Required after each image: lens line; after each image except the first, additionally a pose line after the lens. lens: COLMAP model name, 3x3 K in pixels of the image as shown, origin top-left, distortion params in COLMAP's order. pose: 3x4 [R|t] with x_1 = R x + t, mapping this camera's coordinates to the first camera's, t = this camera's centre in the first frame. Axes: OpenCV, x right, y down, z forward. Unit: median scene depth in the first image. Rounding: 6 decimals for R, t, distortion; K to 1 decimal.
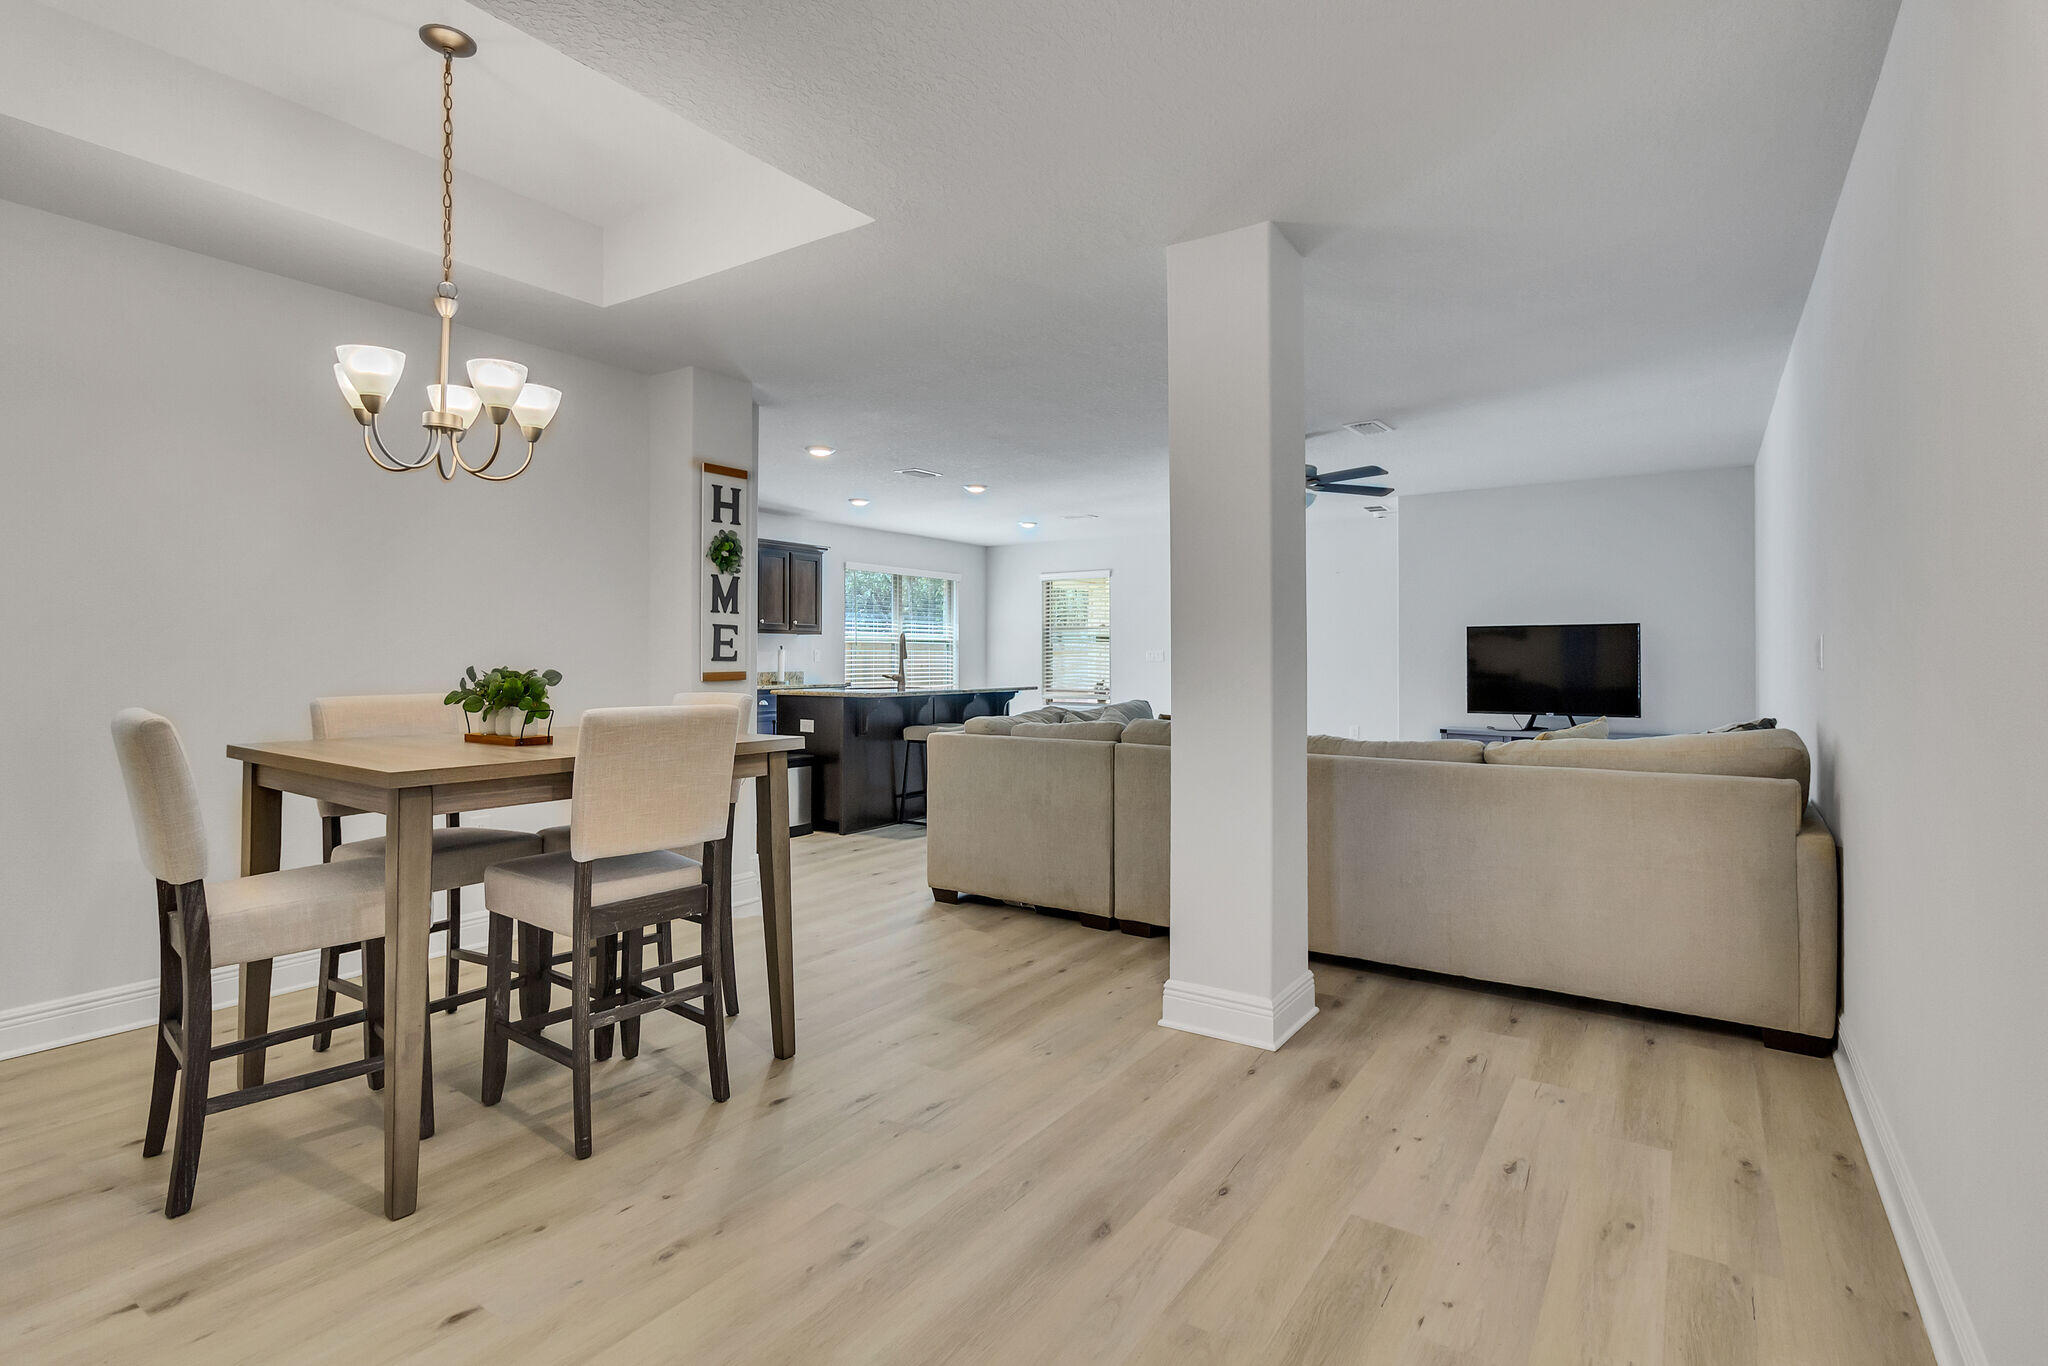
lens RADIAL K [[962.5, 0, 1029.9], [0, 962.5, 644.2], [0, 0, 1]] dist [0.003131, 0.000279]
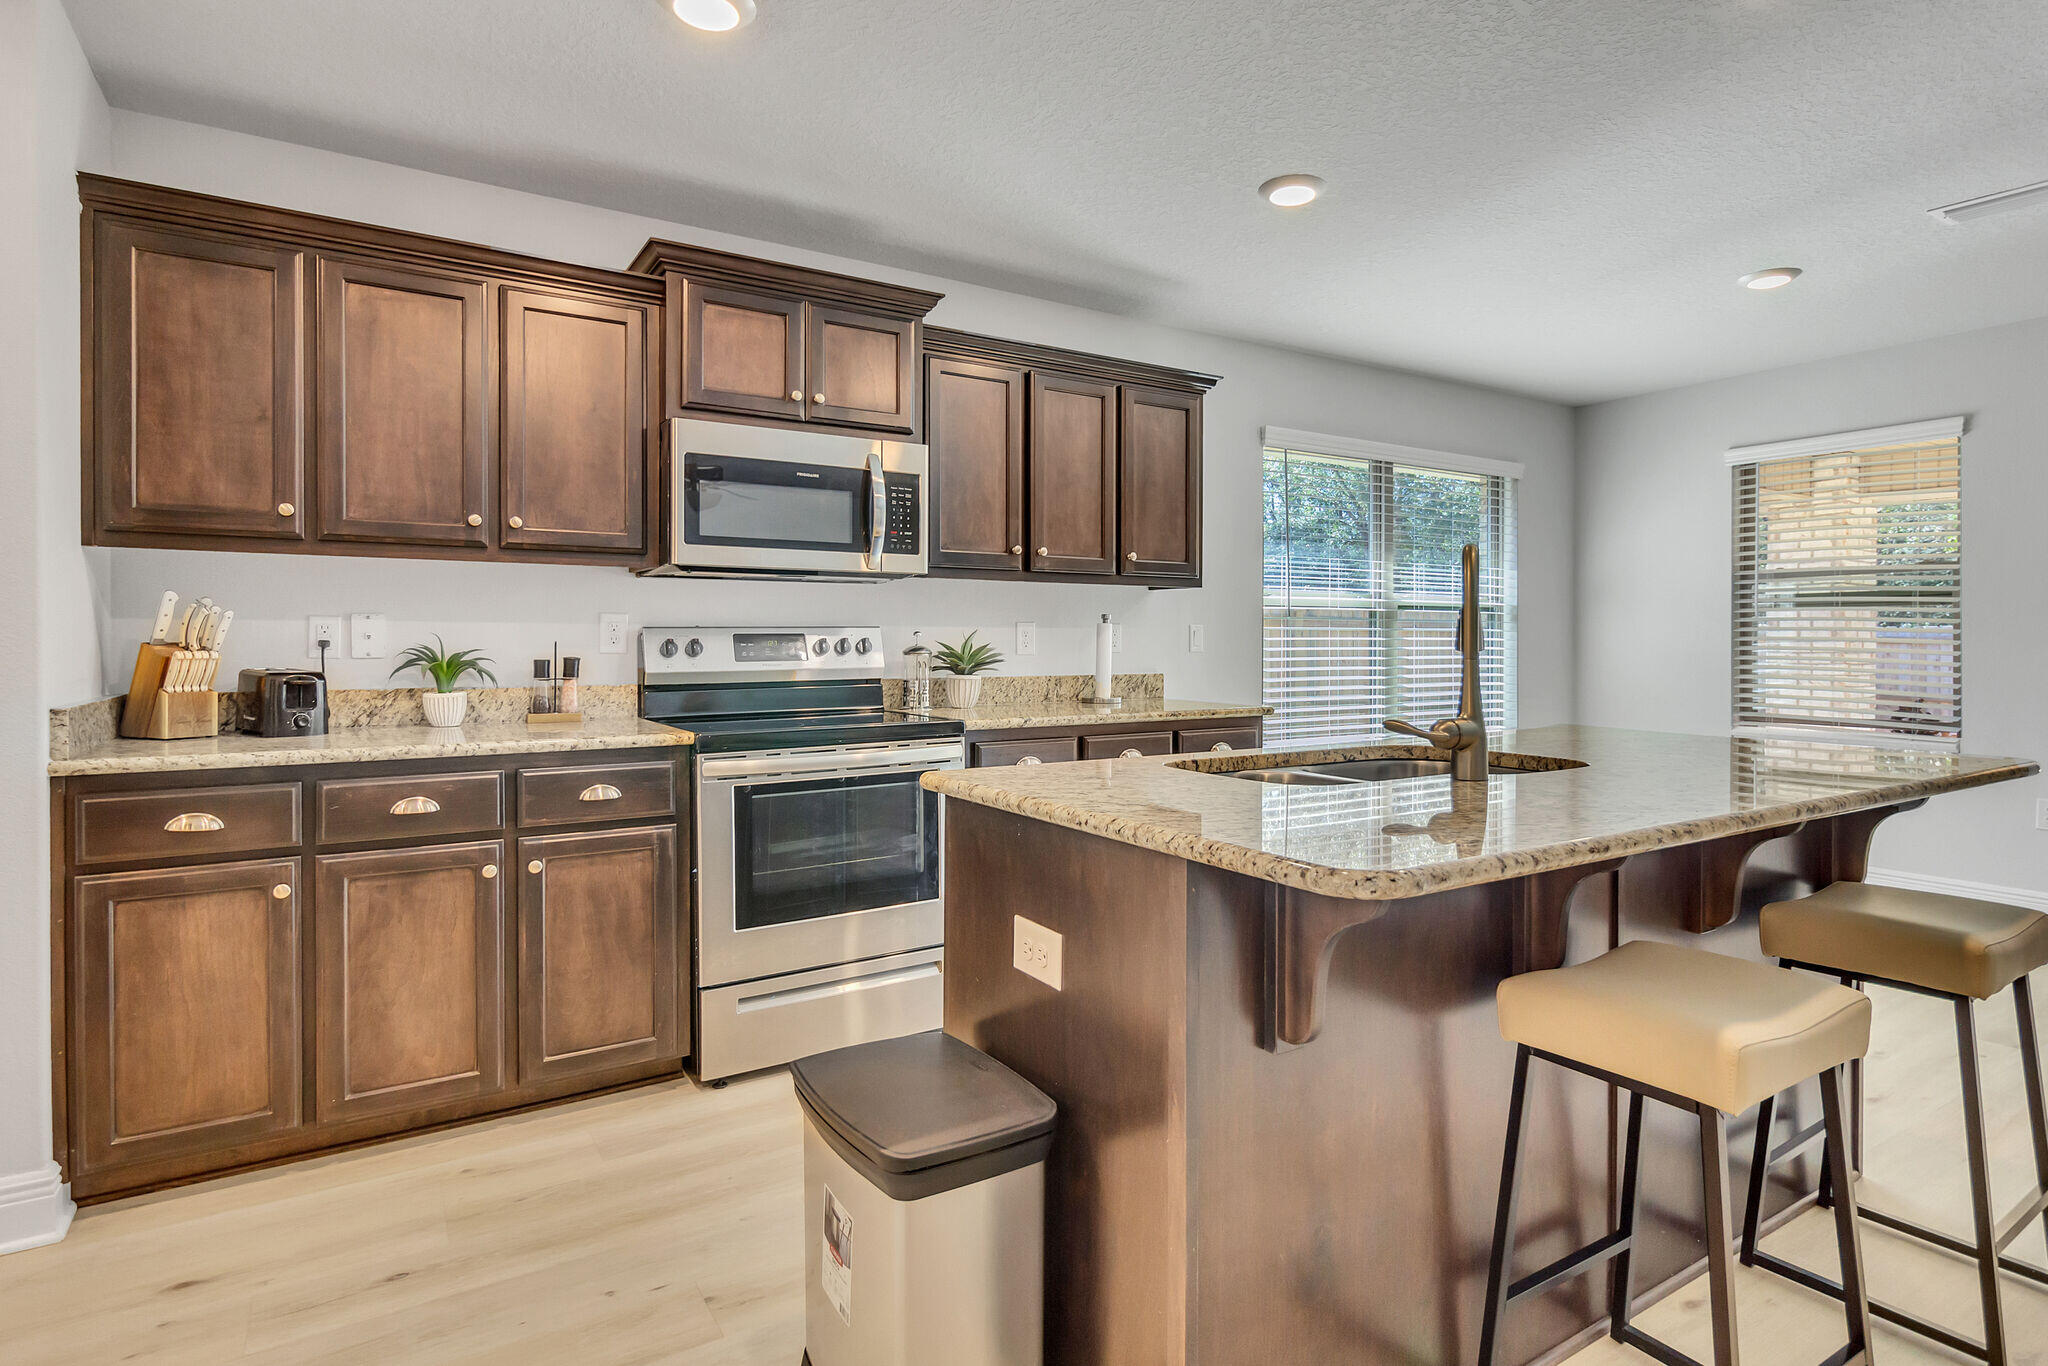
lens RADIAL K [[962.5, 0, 1029.9], [0, 962.5, 644.2], [0, 0, 1]] dist [0.003131, 0.000279]
pose [[0.898397, 0.005808, -0.439145, -0.099365], [0.003283, 0.999796, 0.019938, 0.006215], [0.439171, -0.019354, 0.898195, 0.588371]]
